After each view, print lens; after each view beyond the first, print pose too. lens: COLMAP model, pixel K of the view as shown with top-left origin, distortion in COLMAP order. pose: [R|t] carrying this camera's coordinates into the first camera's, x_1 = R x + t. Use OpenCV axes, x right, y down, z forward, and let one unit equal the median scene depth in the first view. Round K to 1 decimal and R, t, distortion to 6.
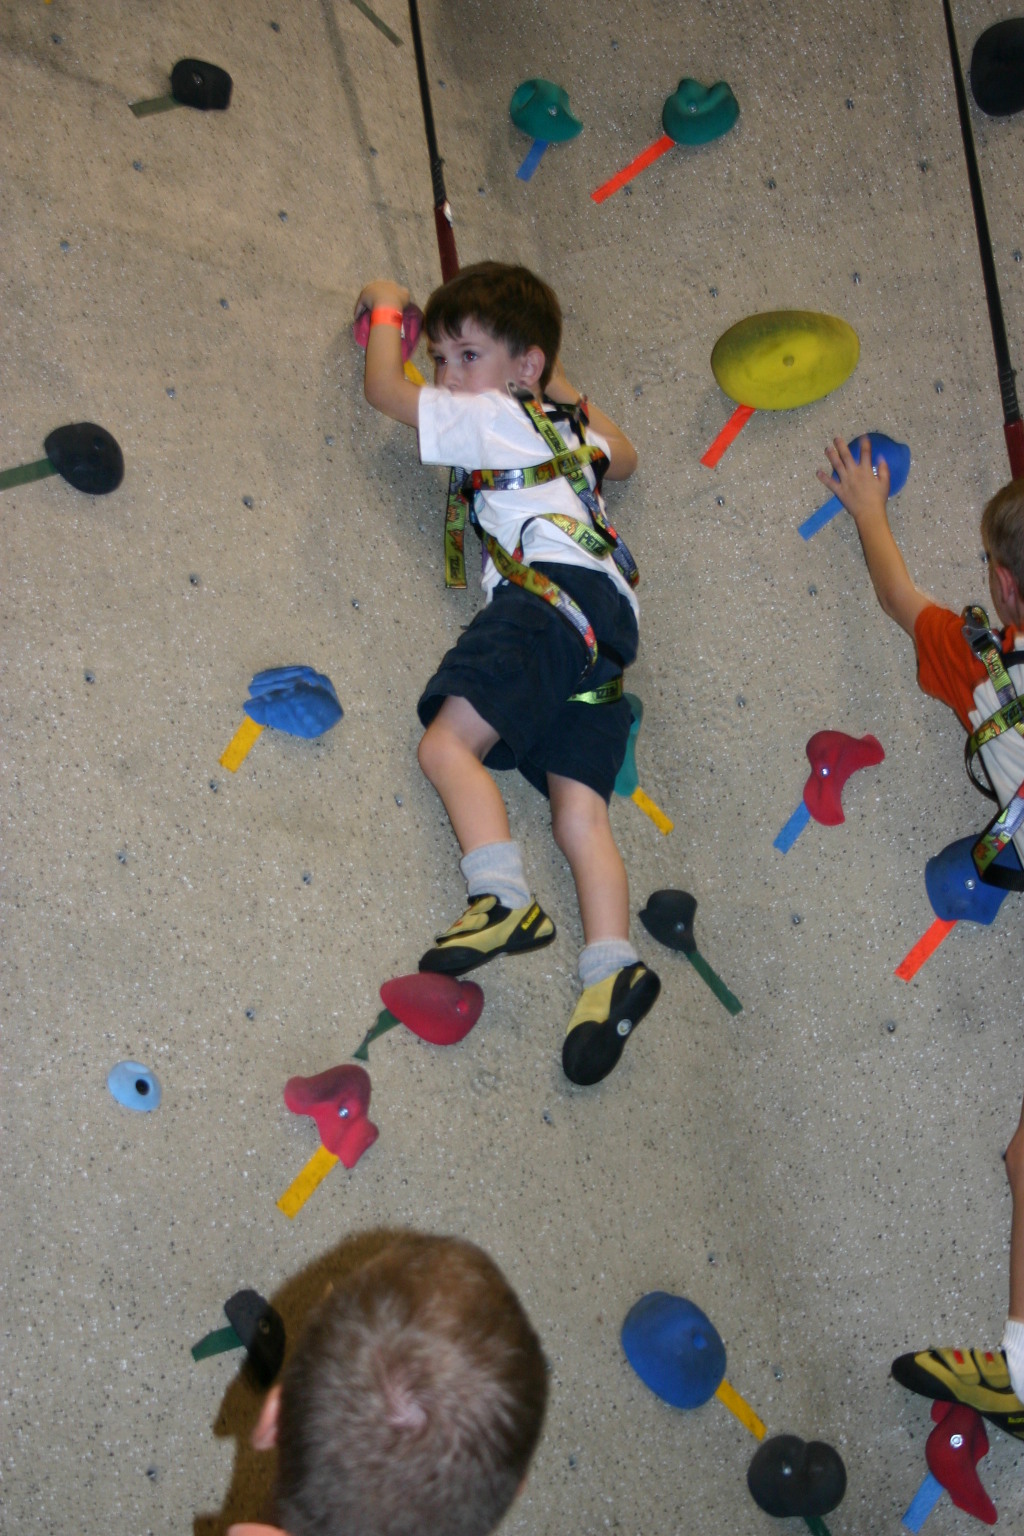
lens RADIAL K [[2336.1, 0, 521.8], [0, 2336.1, 771.3], [0, 0, 1]] dist [0.002485, 0.000000]
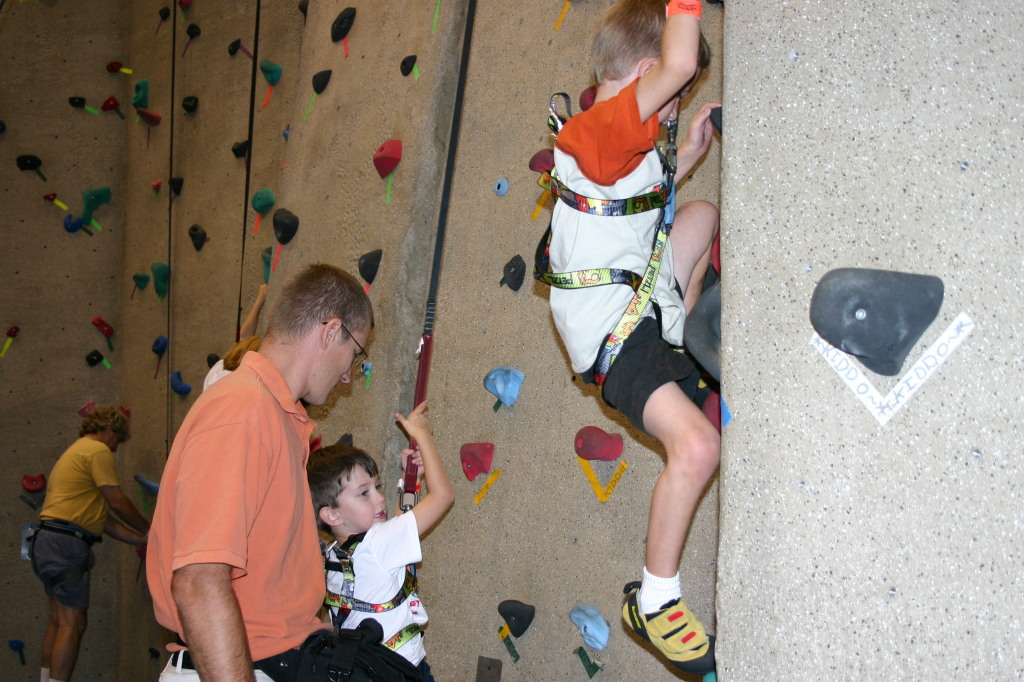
lens RADIAL K [[1282.2, 0, 509.7], [0, 1282.2, 341.4], [0, 0, 1]] dist [-0.012593, 0.000000]
pose [[0.010776, -0.089126, -0.995962, 0.983565], [0.355577, 0.931261, -0.079489, 0.328512], [0.934585, -0.353285, 0.041727, 0.717920]]
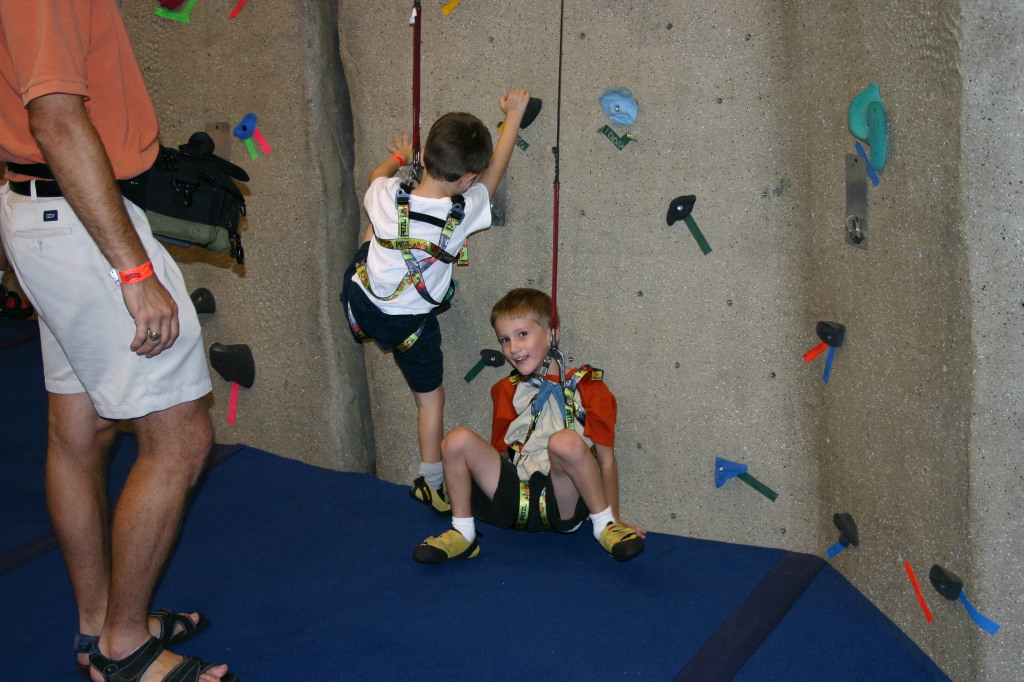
lens RADIAL K [[1376.5, 0, 514.3], [0, 1376.5, 339.1], [0, 0, 1]] dist [-0.011332, 0.000000]
pose [[0.440933, 0.196456, -0.875776, 1.060841], [0.372555, 0.847661, 0.377722, 0.166320], [0.816566, -0.492825, 0.300571, 0.232383]]
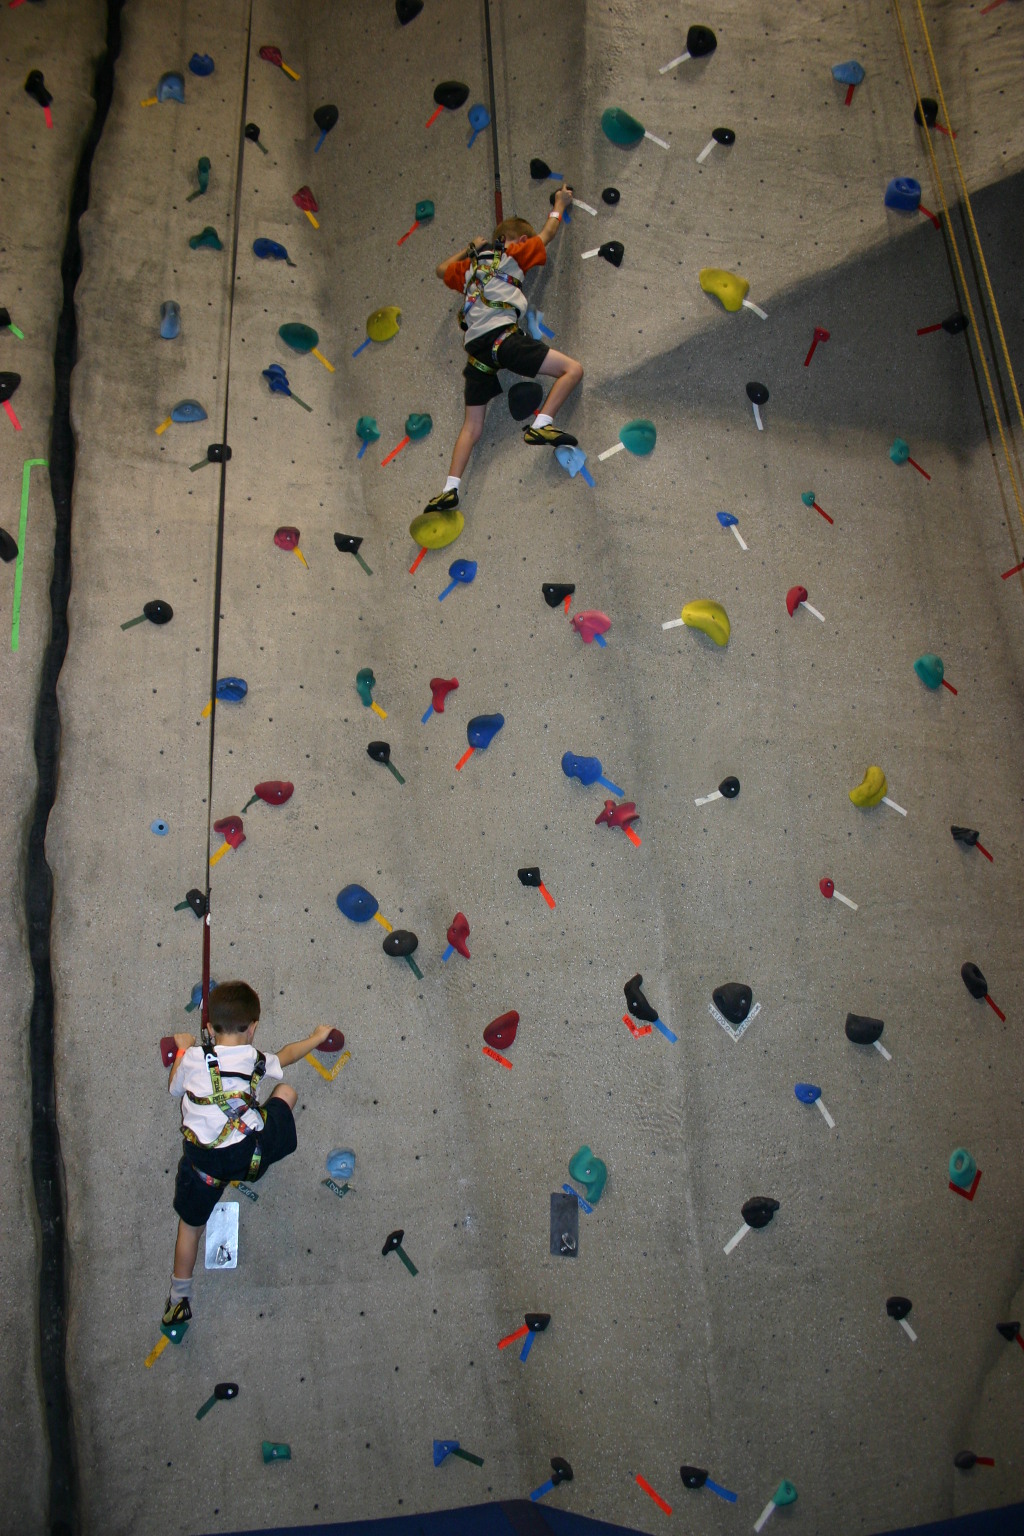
lens RADIAL K [[1228.7, 0, 511.5], [0, 1228.7, 772.2], [0, 0, 1]] dist [-0.150230, 0.124942]
pose [[0.968794, -0.035851, -0.245262, 0.573159], [0.078028, 0.983289, 0.164479, -0.141096], [0.235267, -0.178484, 0.955402, -0.371308]]
